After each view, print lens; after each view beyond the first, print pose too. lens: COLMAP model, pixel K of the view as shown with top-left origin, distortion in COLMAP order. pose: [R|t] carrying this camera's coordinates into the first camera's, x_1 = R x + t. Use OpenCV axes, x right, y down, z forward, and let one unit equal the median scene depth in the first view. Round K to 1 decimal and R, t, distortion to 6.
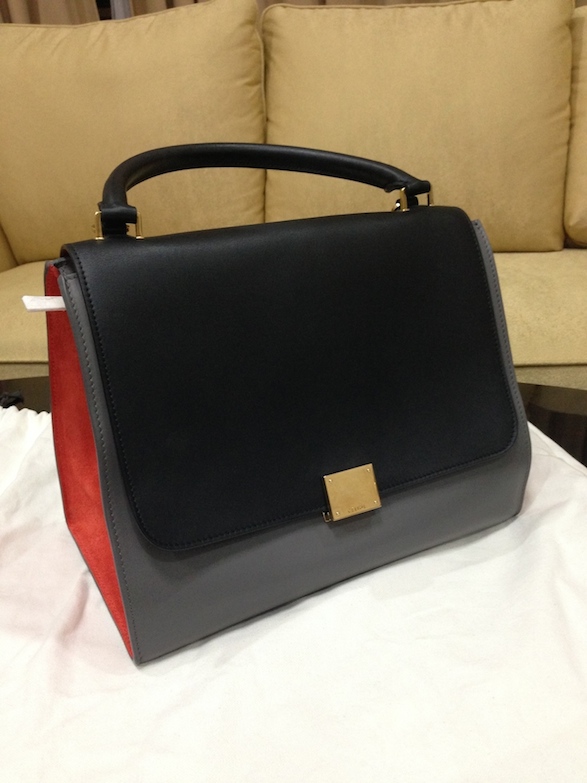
lens RADIAL K [[751.4, 0, 280.9], [0, 751.4, 415.6], [0, 0, 1]] dist [0.105884, -0.238568]
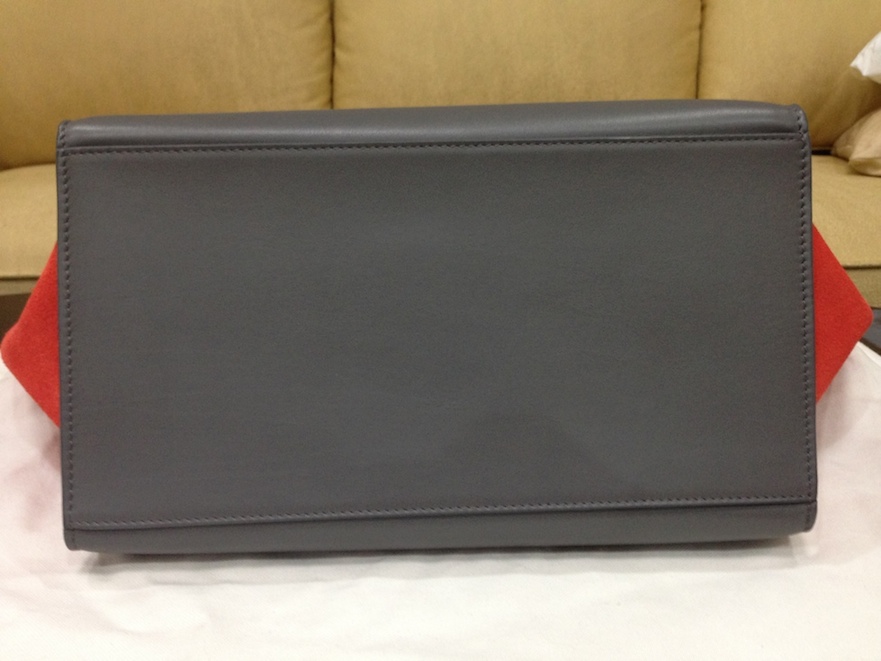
lens RADIAL K [[845.5, 0, 447.2], [0, 845.5, 352.7], [0, 0, 1]] dist [0.105884, -0.238568]
pose [[0.988784, -0.020116, 0.147994, -0.043076], [0.026614, 0.998761, -0.042059, 0.030790], [-0.146965, 0.045526, 0.988094, 0.127427]]
